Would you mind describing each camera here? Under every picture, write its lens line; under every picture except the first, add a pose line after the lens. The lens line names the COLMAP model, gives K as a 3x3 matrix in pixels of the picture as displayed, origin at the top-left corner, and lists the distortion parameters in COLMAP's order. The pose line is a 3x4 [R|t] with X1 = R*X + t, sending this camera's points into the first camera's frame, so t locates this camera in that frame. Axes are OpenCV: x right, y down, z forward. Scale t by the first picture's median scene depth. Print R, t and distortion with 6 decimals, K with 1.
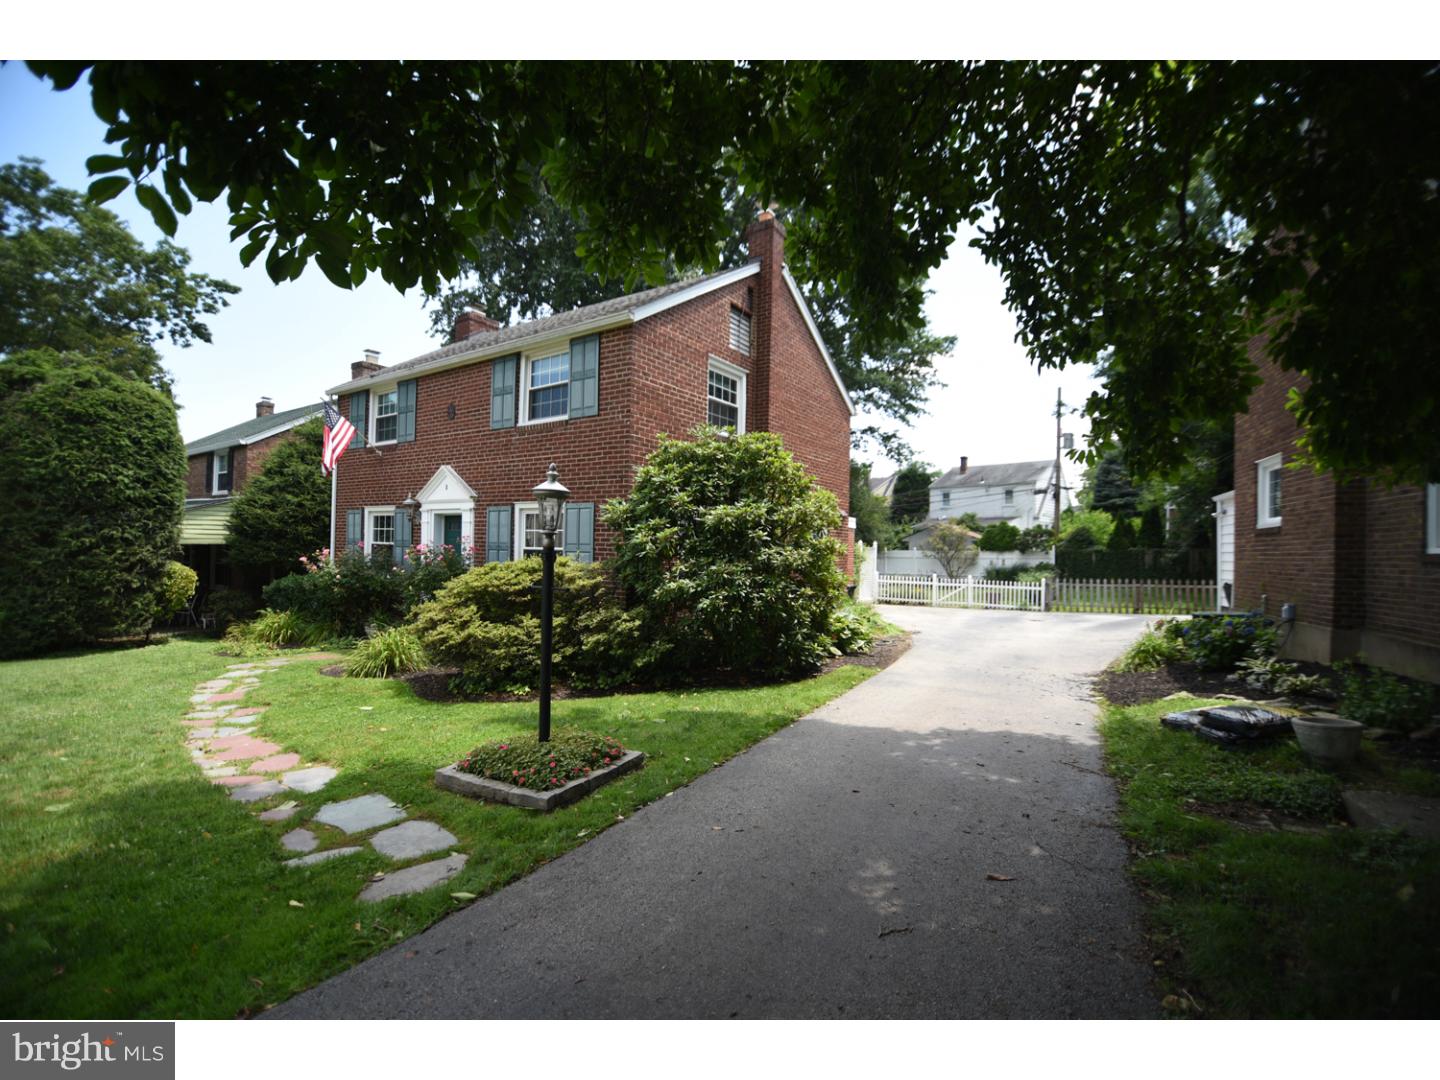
lens RADIAL K [[668.0, 0, 709.5], [0, 668.0, 545.2], [0, 0, 1]] dist [0.000931, -0.013870]
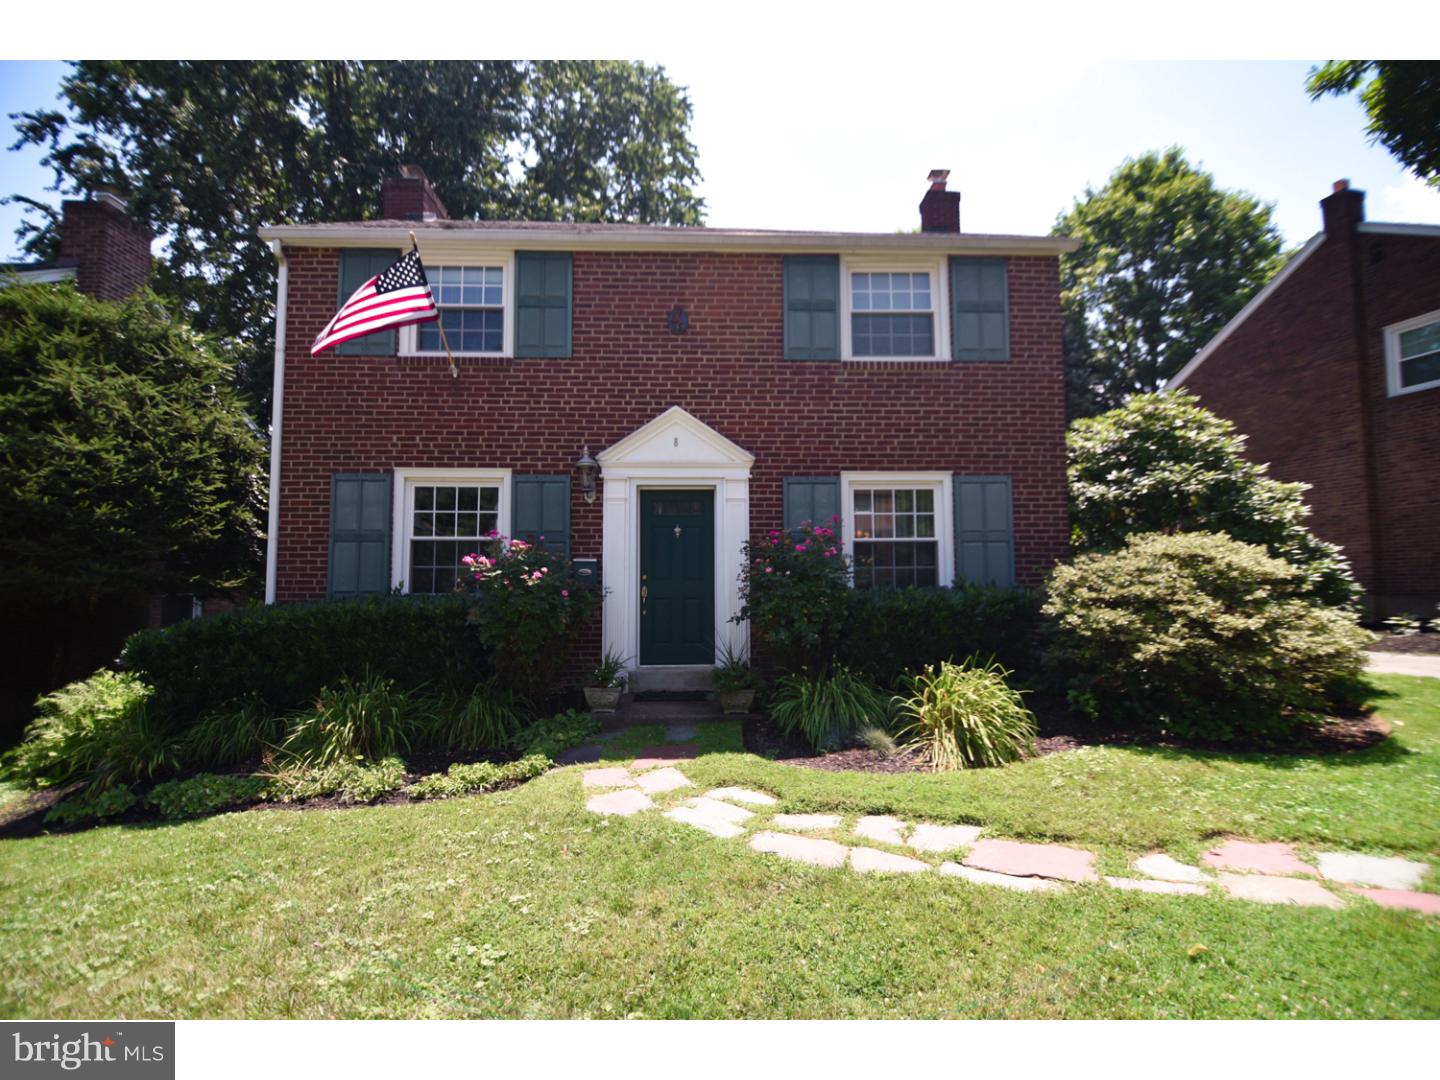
lens RADIAL K [[647.7, 0, 722.6], [0, 647.7, 541.7], [0, 0, 1]] dist [0.002395, -0.012518]
pose [[0.790150, 0.010124, 0.612830, -0.700762], [0.010056, 0.999515, -0.029477, 0.017973], [-0.612831, 0.029454, 0.789665, 0.512914]]
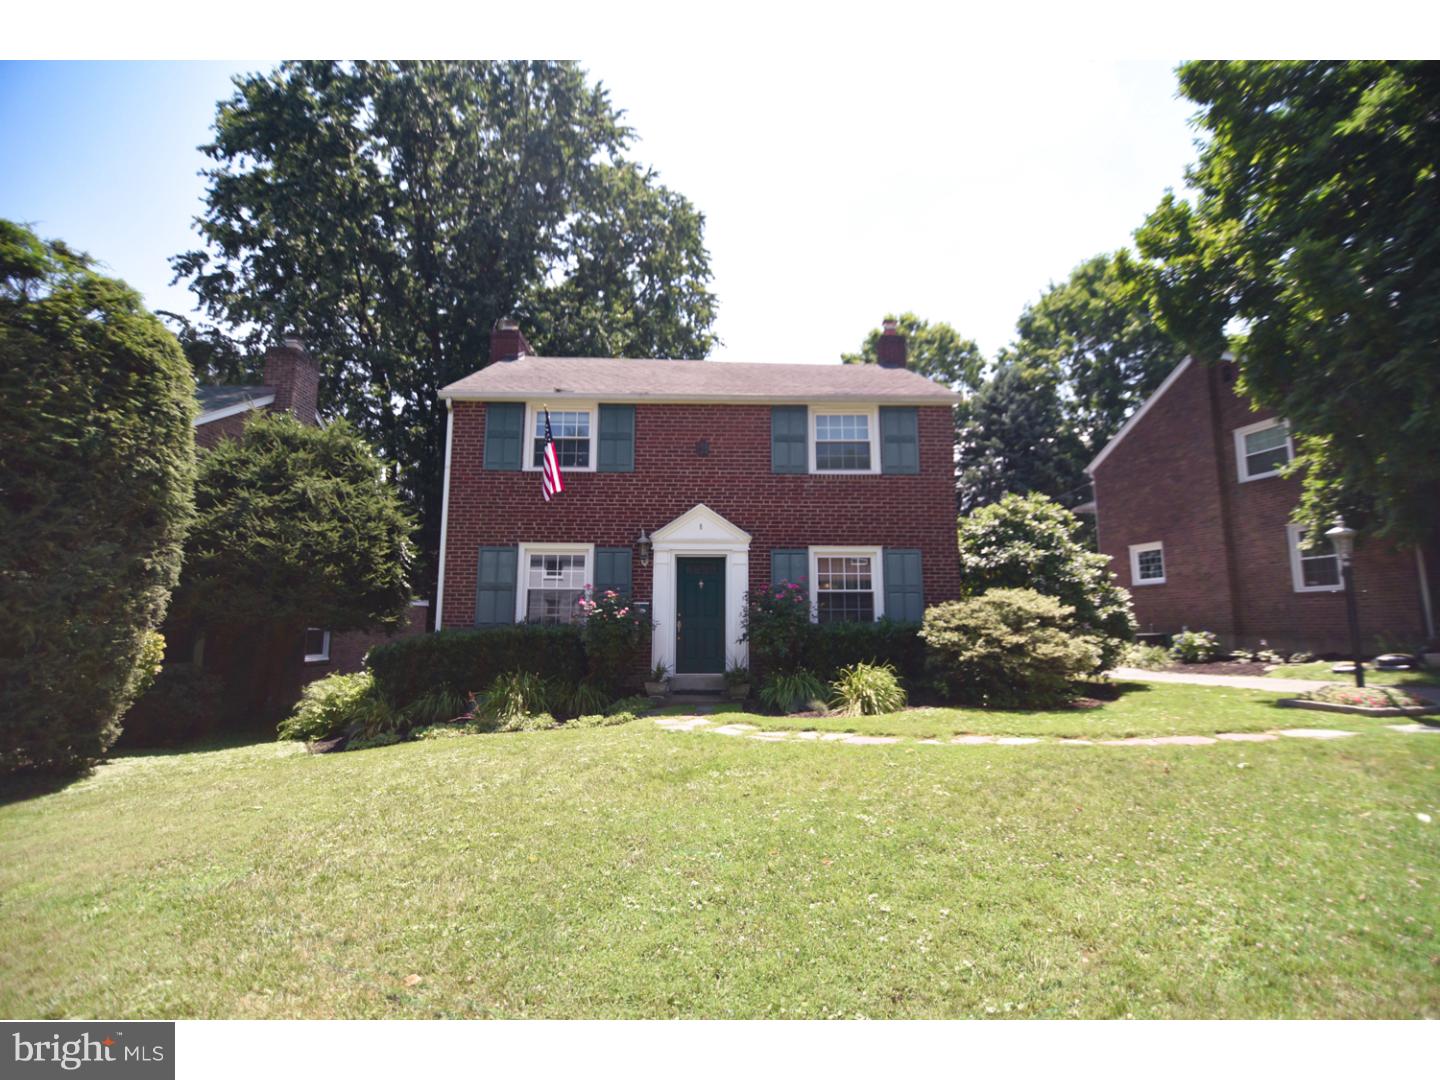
lens RADIAL K [[647.7, 0, 722.6], [0, 647.7, 541.7], [0, 0, 1]] dist [0.002395, -0.012518]
pose [[0.797223, 0.057912, 0.600901, -0.886663], [0.004199, 0.994832, -0.101447, 0.022310], [-0.603670, 0.083399, 0.792860, 0.274723]]
